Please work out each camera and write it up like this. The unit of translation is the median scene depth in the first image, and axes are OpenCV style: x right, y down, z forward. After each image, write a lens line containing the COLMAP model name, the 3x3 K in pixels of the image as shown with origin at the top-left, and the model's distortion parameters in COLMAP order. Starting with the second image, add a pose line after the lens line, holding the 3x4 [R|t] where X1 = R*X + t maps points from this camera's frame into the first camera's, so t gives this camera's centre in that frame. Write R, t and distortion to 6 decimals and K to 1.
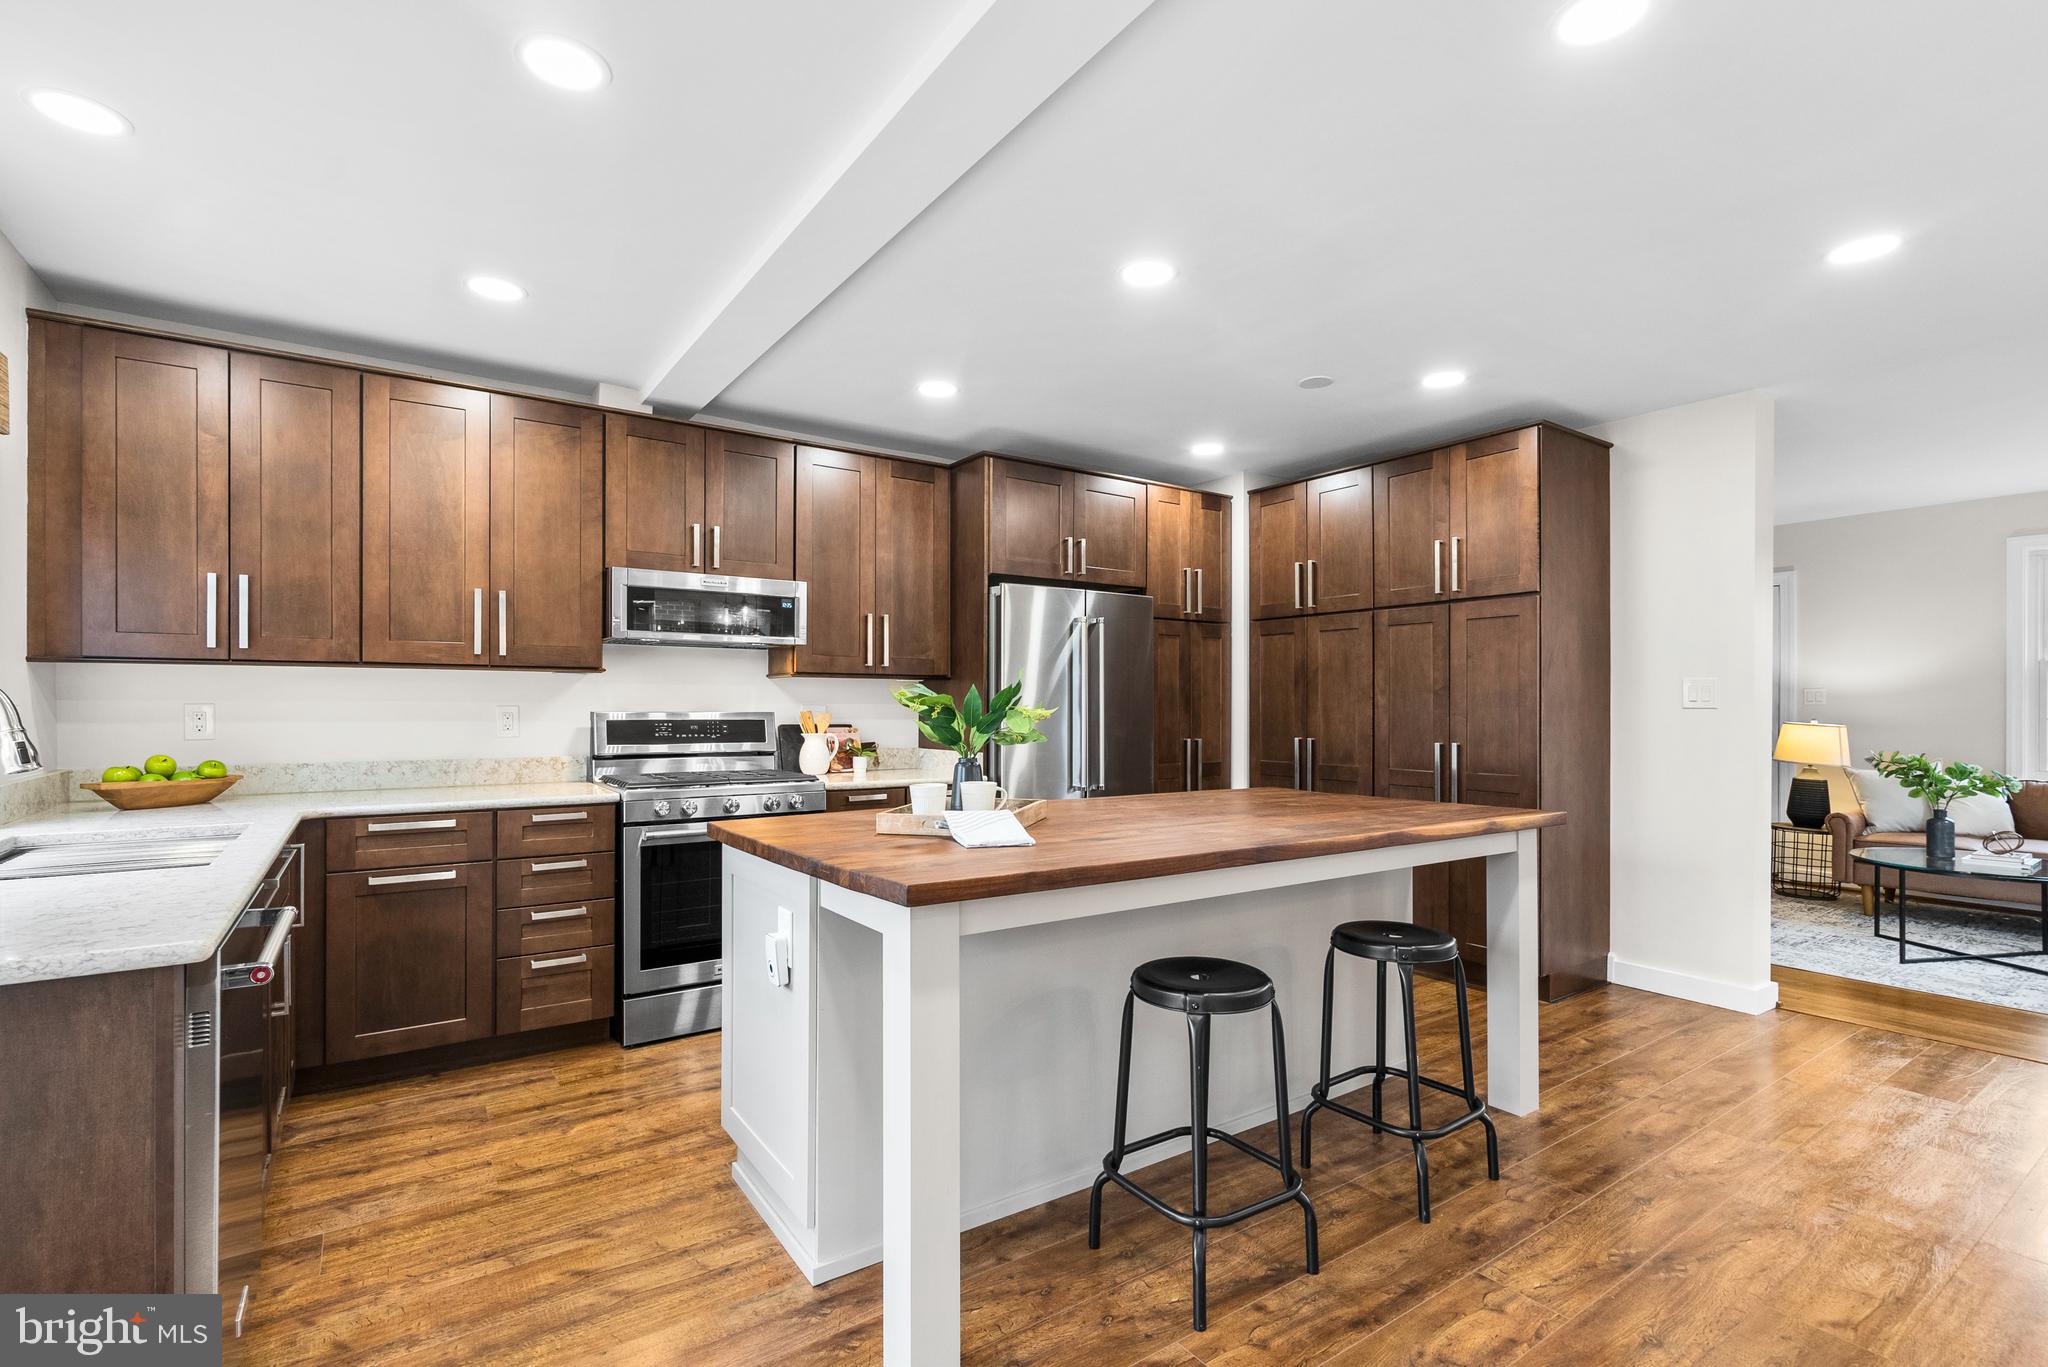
lens RADIAL K [[935.4, 0, 1022.3], [0, 935.4, 710.4], [0, 0, 1]] dist [-0.001294, -0.000215]
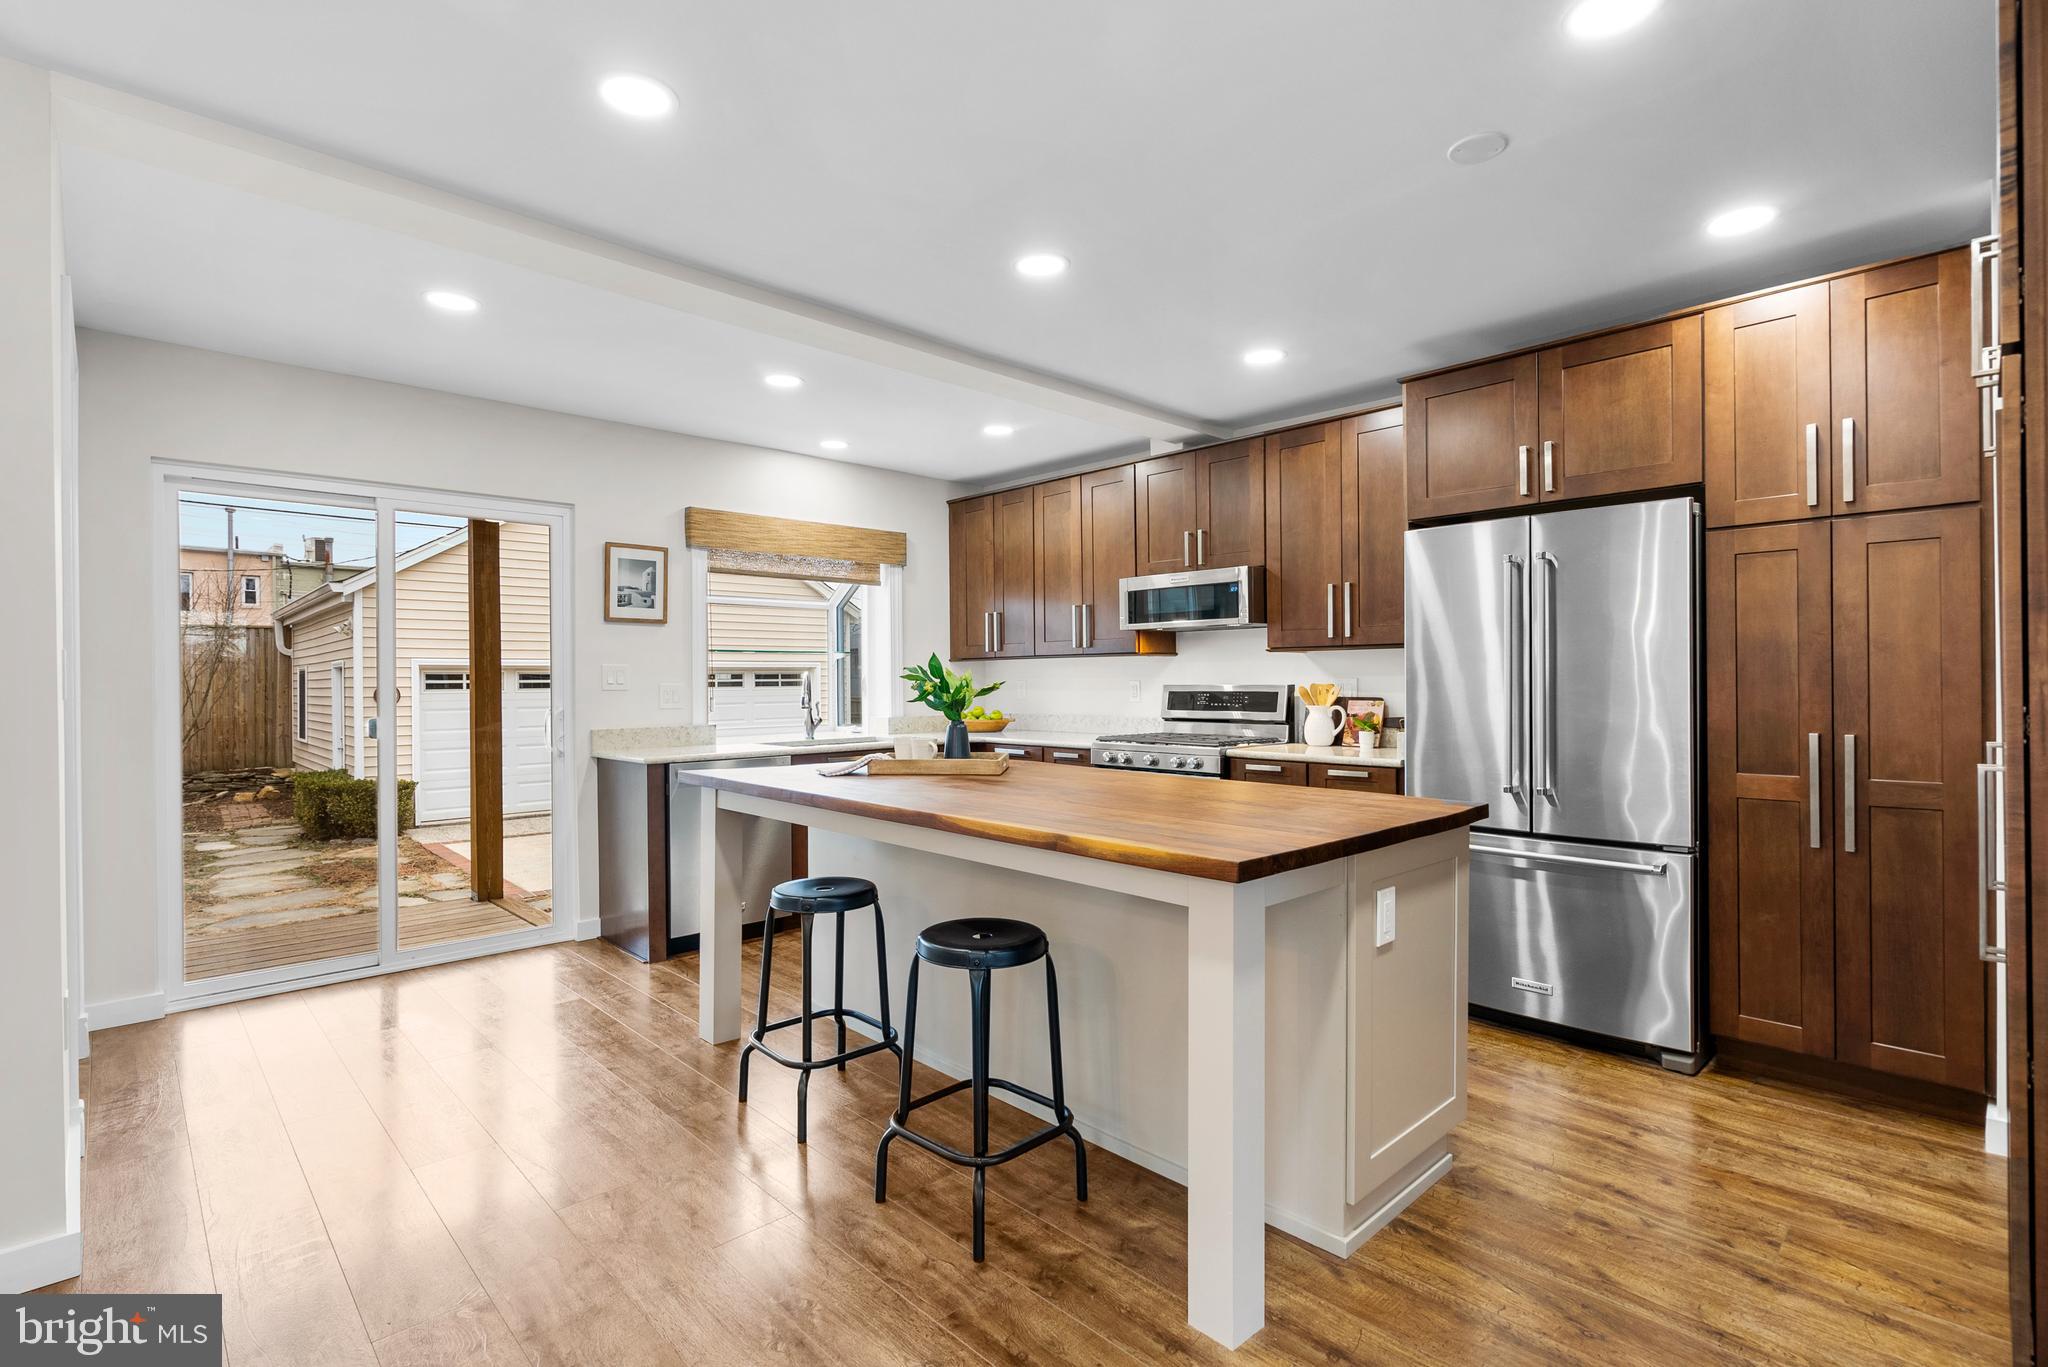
lens RADIAL K [[962.3, 0, 1024.0], [0, 962.3, 683.5], [0, 0, 1]] dist [-0.000611, 0.000607]
pose [[0.159948, -0.000262, -0.987125, 0.794802], [0.003540, 0.999994, 0.000308, -0.001127], [0.987119, -0.003543, 0.159948, 0.537955]]
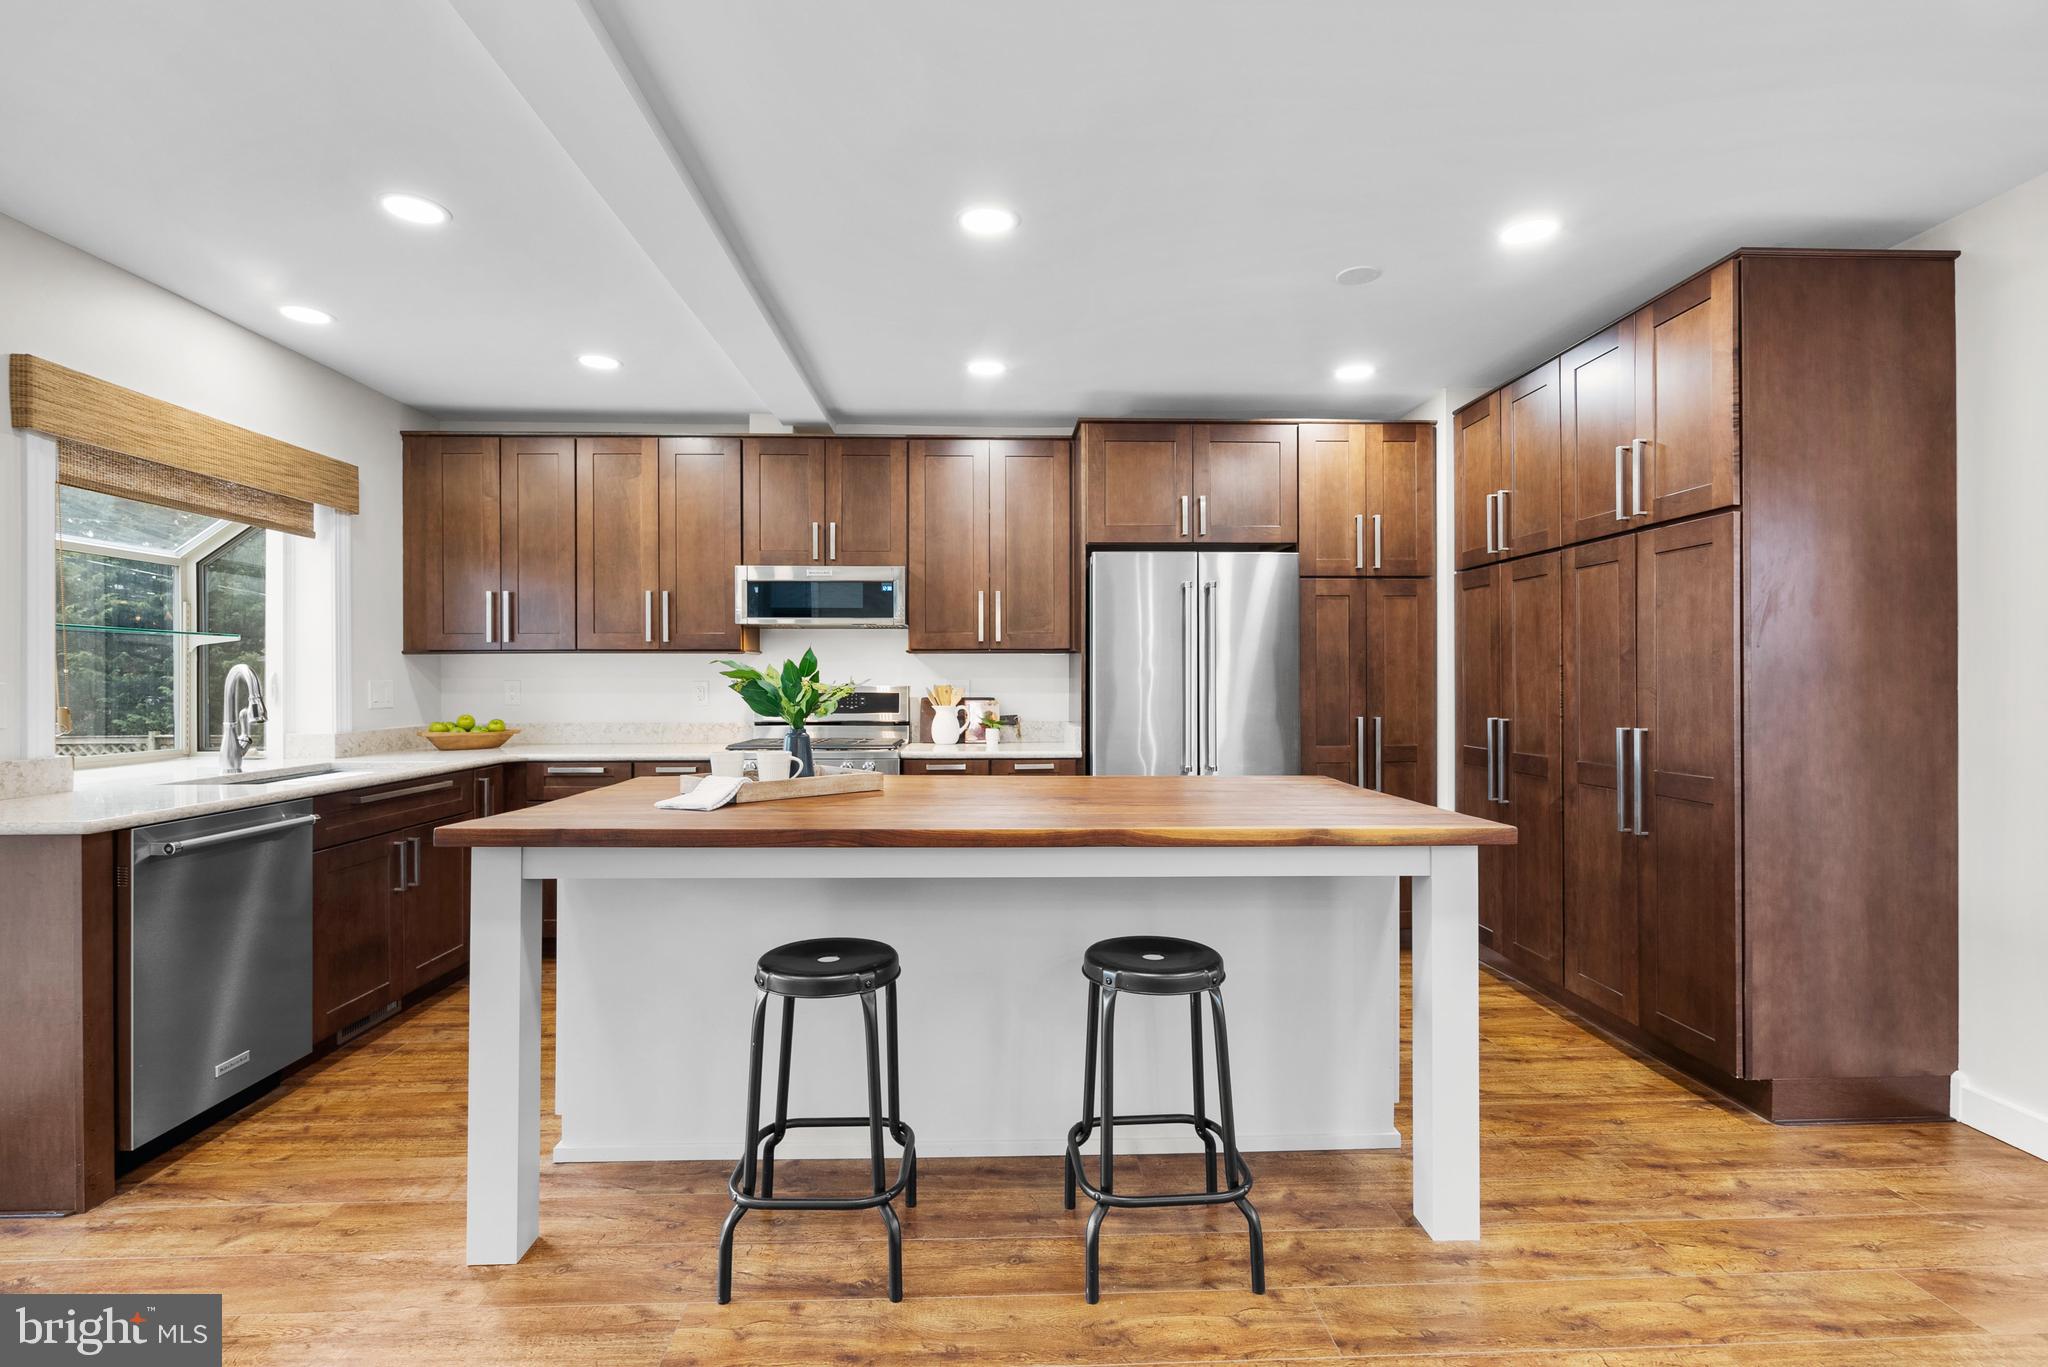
lens RADIAL K [[939.1, 0, 1024.0], [0, 939.1, 683.5], [0, 0, 1]] dist [-0.001934, 0.000321]
pose [[0.845107, -0.002313, -0.534592, 0.448490], [0.001977, 0.999997, -0.001202, 0.000645], [0.534593, -0.000041, 0.845110, 0.144945]]
